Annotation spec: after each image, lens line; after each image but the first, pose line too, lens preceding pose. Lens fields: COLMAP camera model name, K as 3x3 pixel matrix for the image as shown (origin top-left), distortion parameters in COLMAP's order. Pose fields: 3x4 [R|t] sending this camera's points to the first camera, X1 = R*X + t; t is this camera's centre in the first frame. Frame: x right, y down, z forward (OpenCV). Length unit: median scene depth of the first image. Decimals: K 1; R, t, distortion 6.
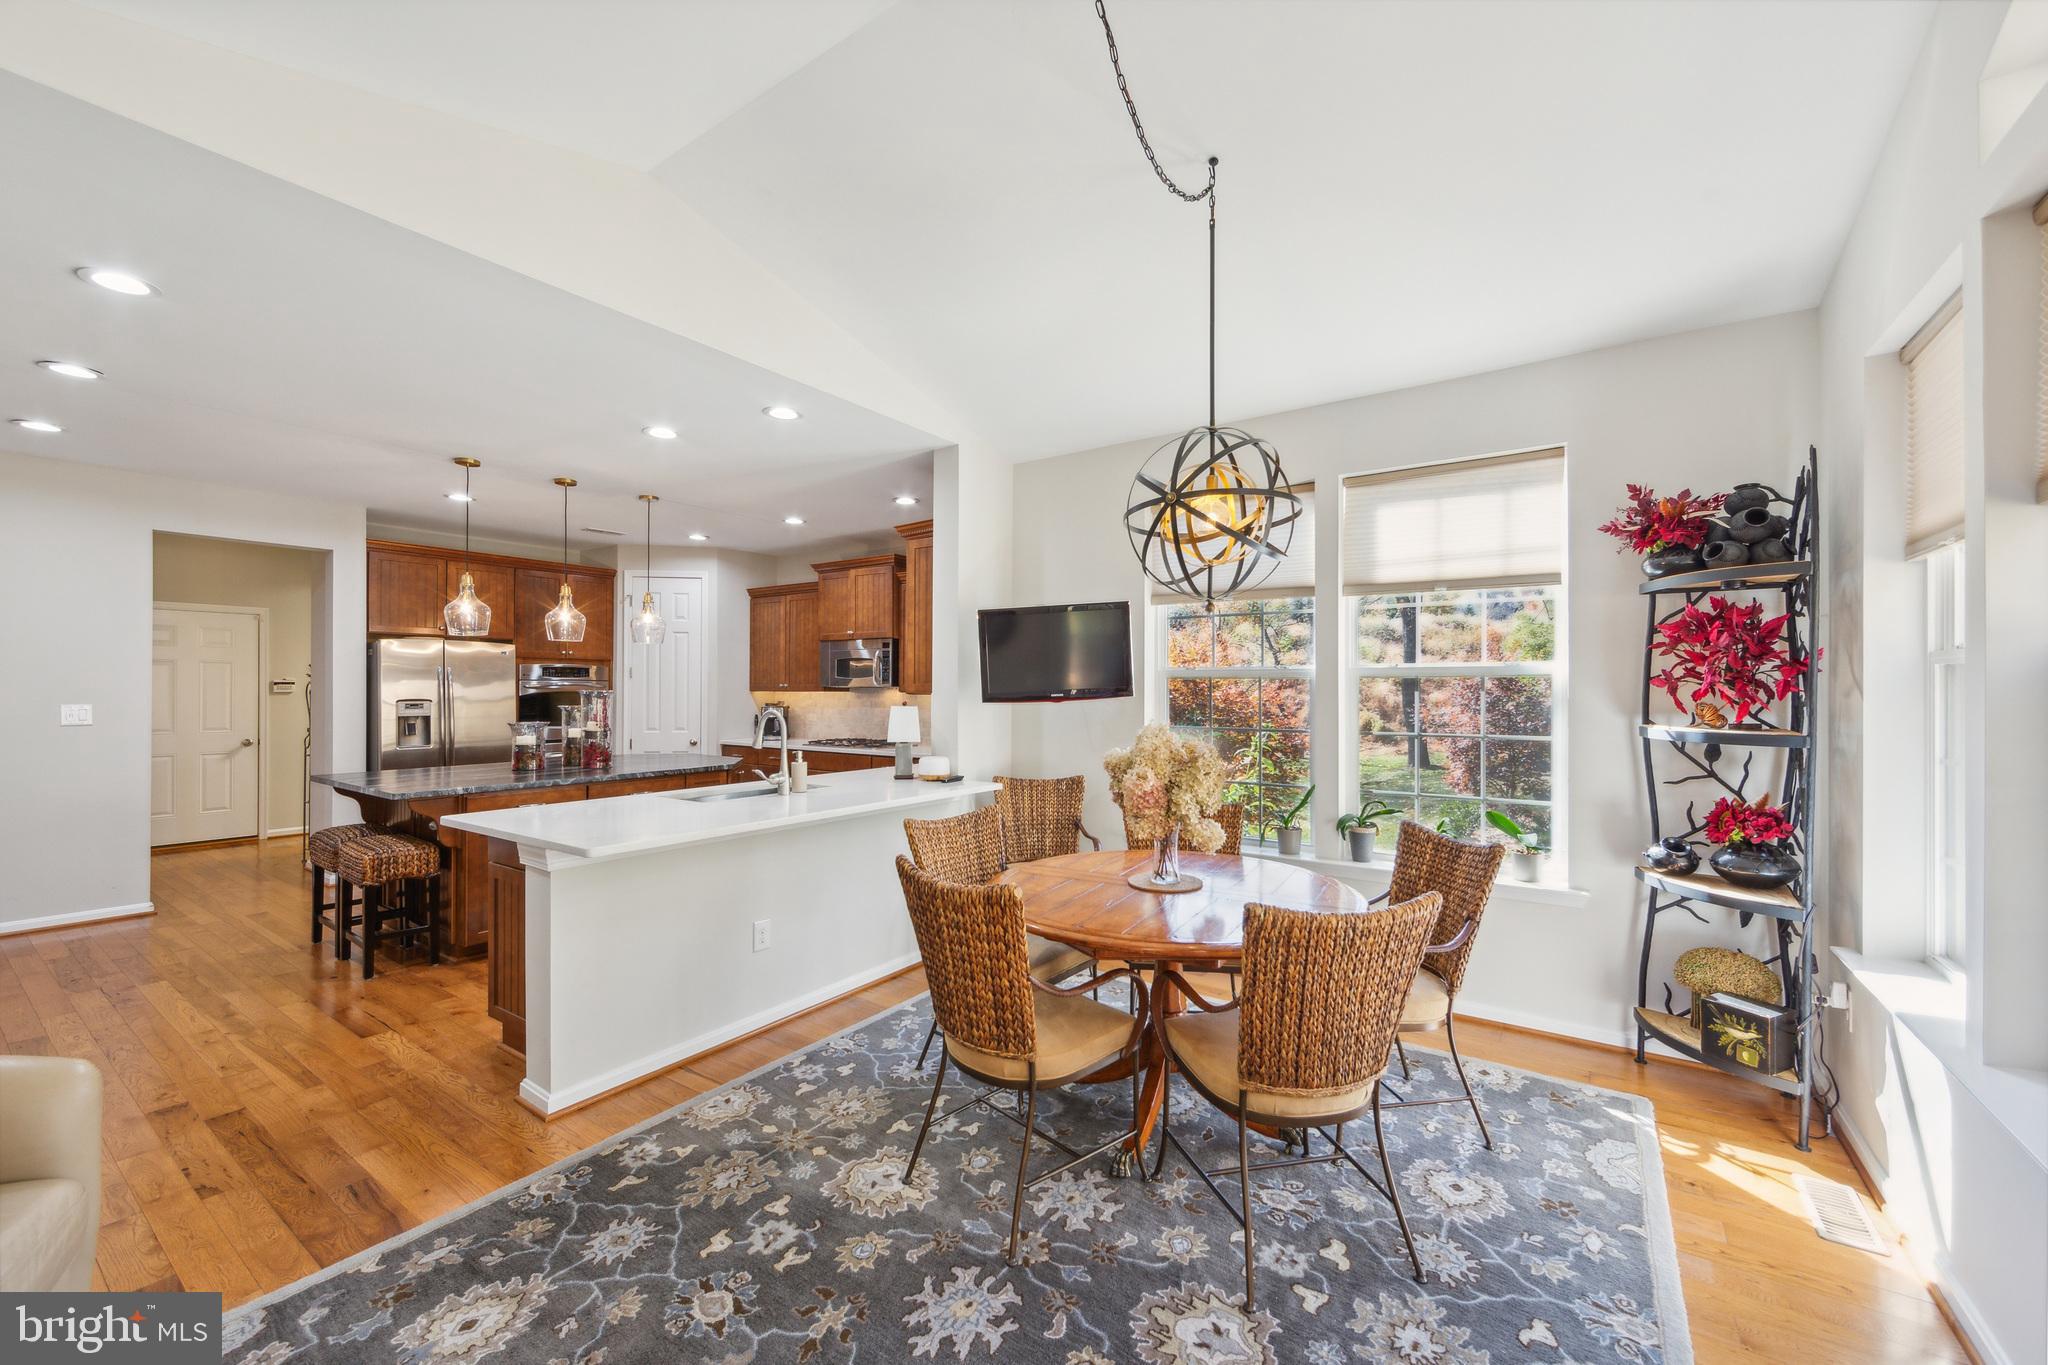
lens RADIAL K [[801.5, 0, 1044.6], [0, 801.5, 686.6], [0, 0, 1]] dist [-0.000531, 0.000019]
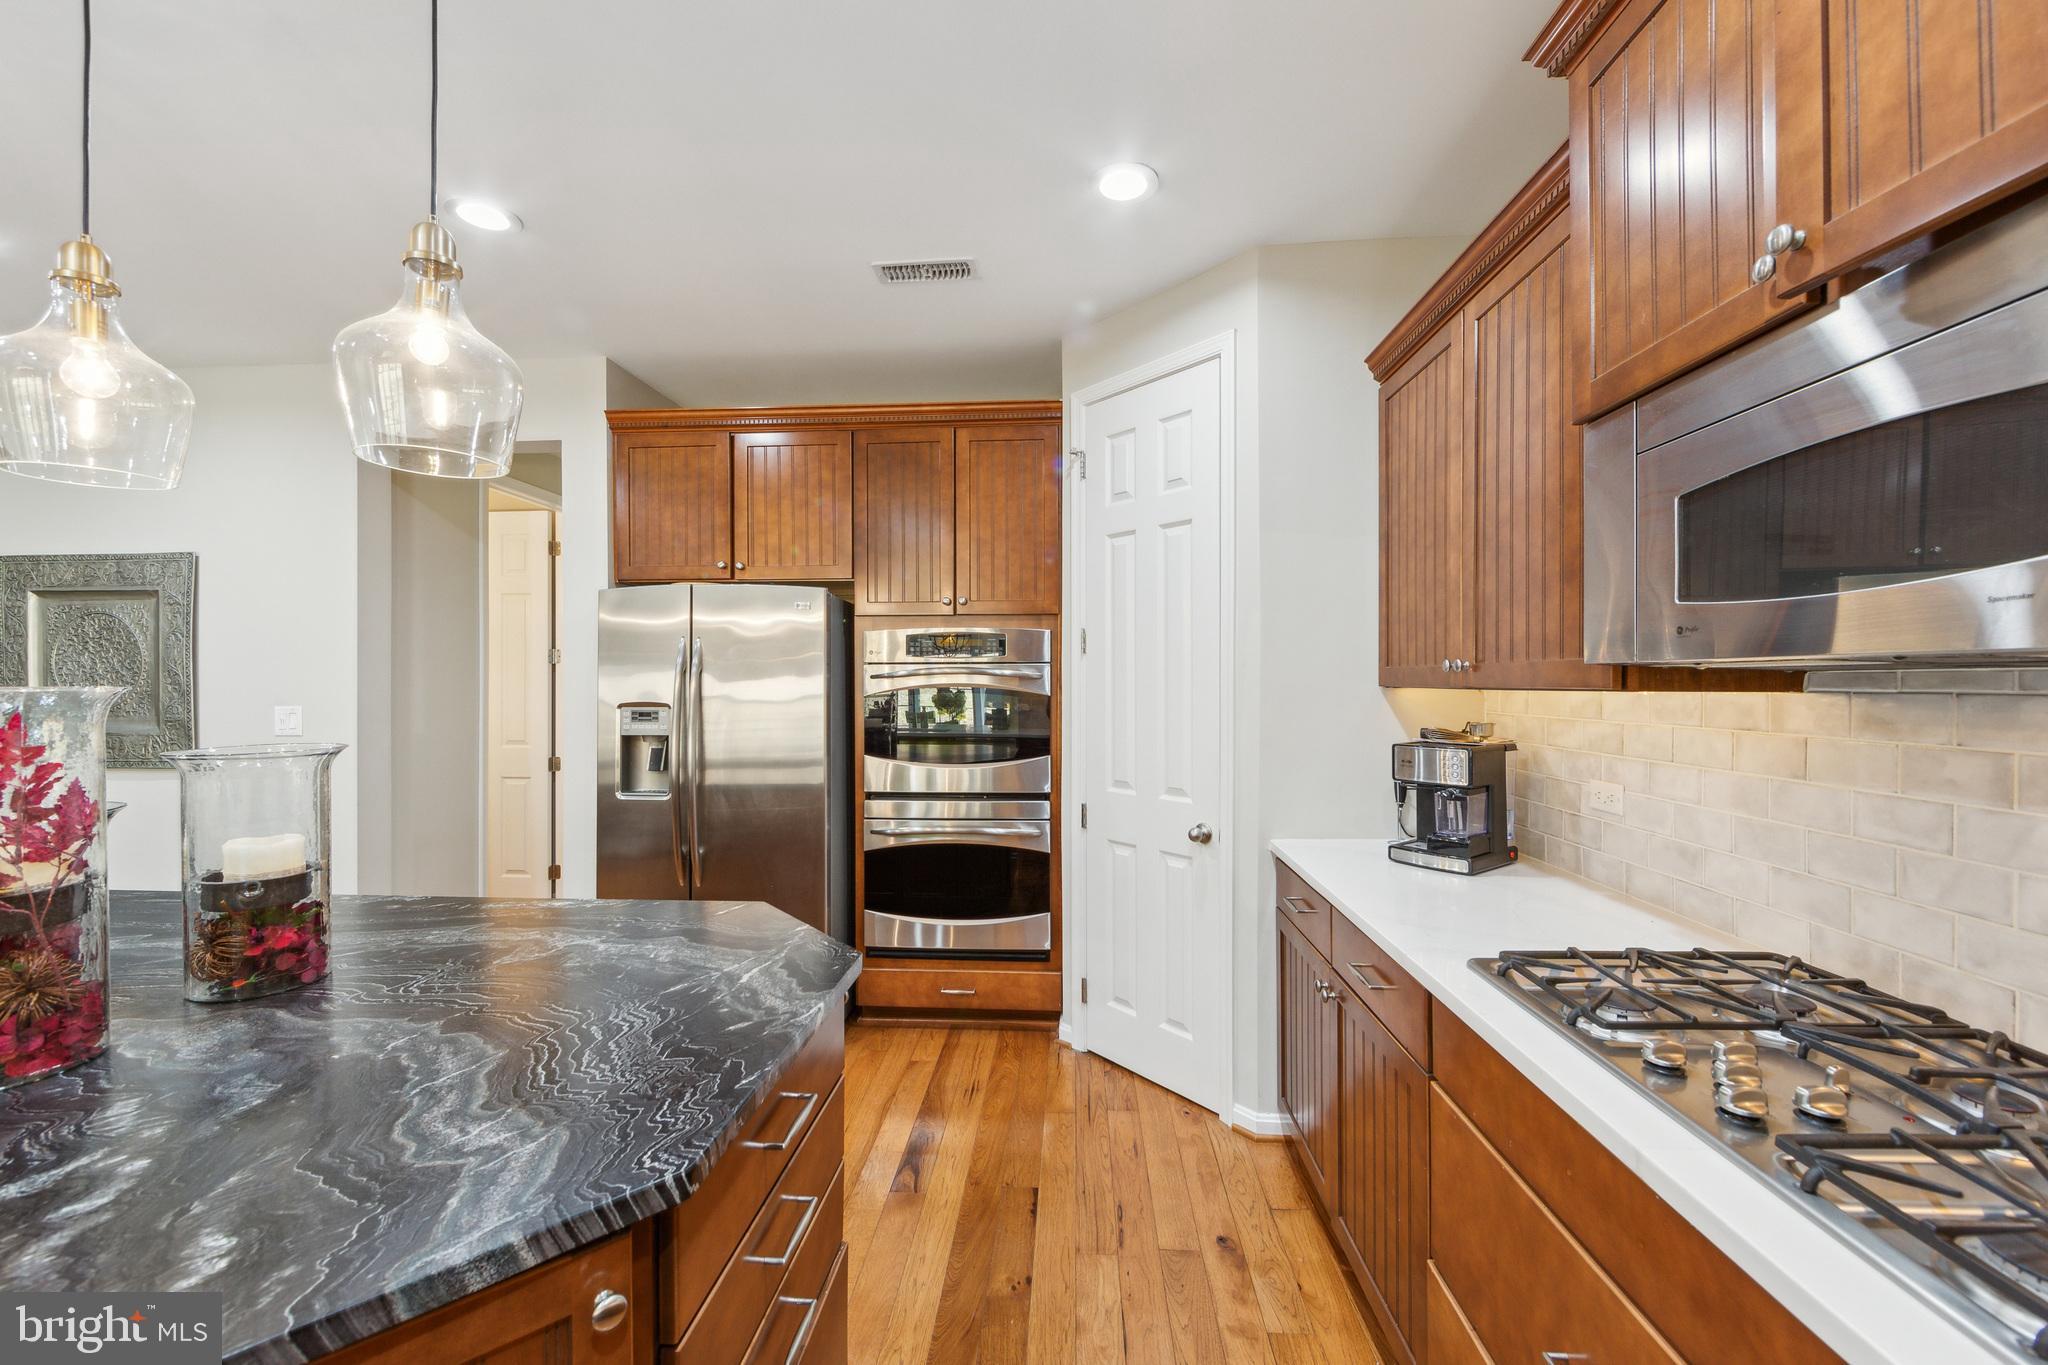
lens RADIAL K [[798.2, 0, 1026.4], [0, 798.2, 683.0], [0, 0, 1]] dist [-0.002845, -0.000279]
pose [[0.508194, -0.004373, -0.861232, -0.410857], [0.004210, 0.999988, -0.002594, 0.008864], [0.861233, -0.002308, 0.508206, 1.741083]]
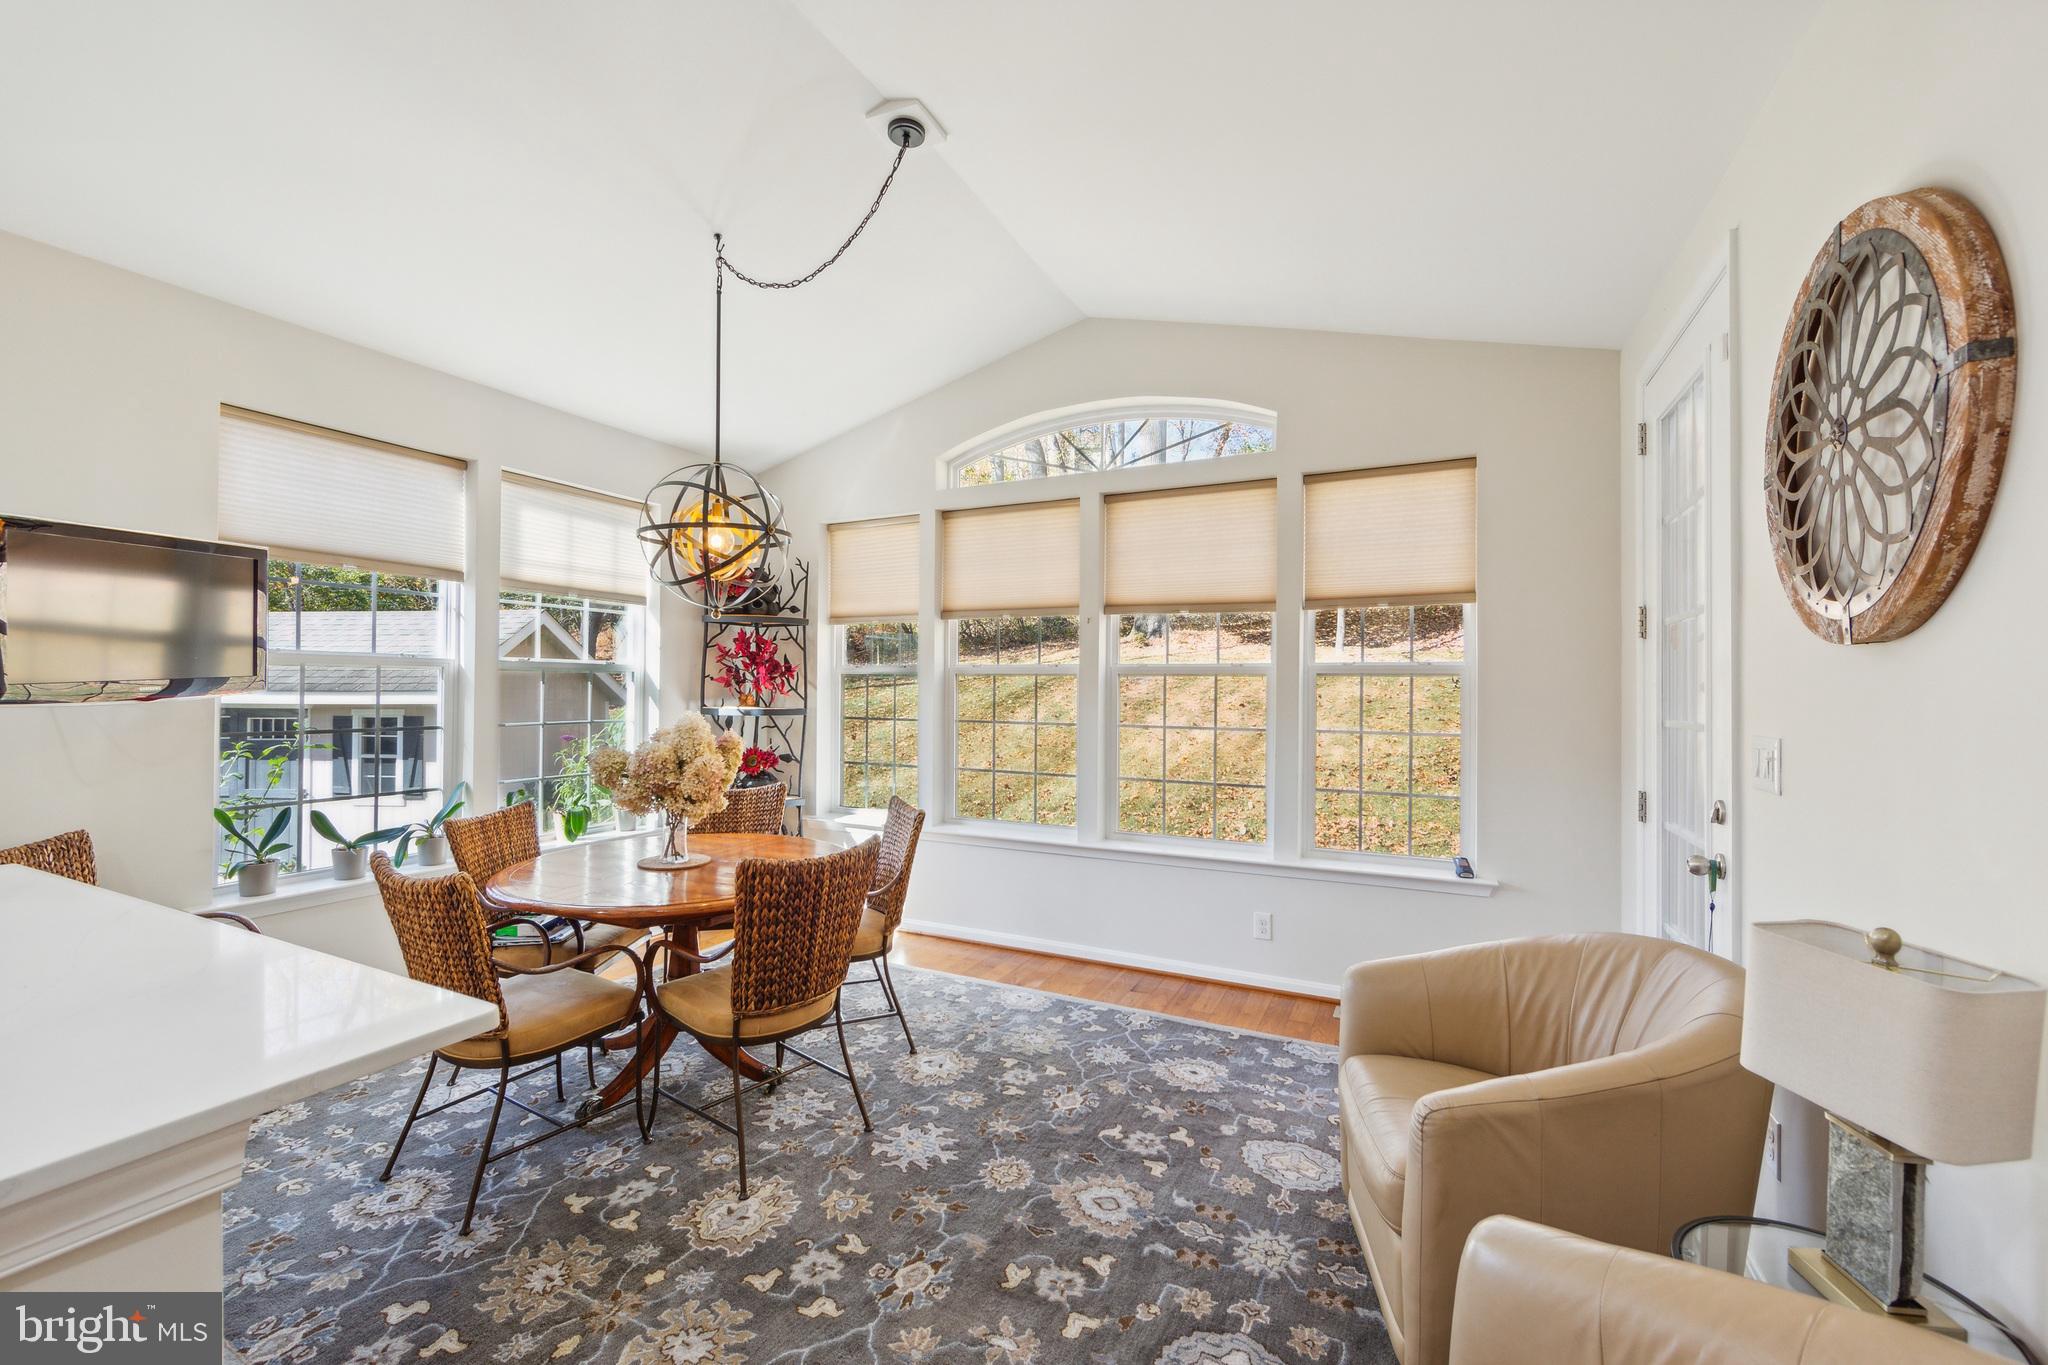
lens RADIAL K [[817.6, 0, 1033.1], [0, 817.6, 681.1], [0, 0, 1]] dist [-0.001436, -0.000177]
pose [[-0.144363, 0.004500, 0.989515, -0.832105], [-0.012468, 0.999902, -0.006366, 0.000658], [-0.989446, -0.013256, -0.144293, 0.562909]]
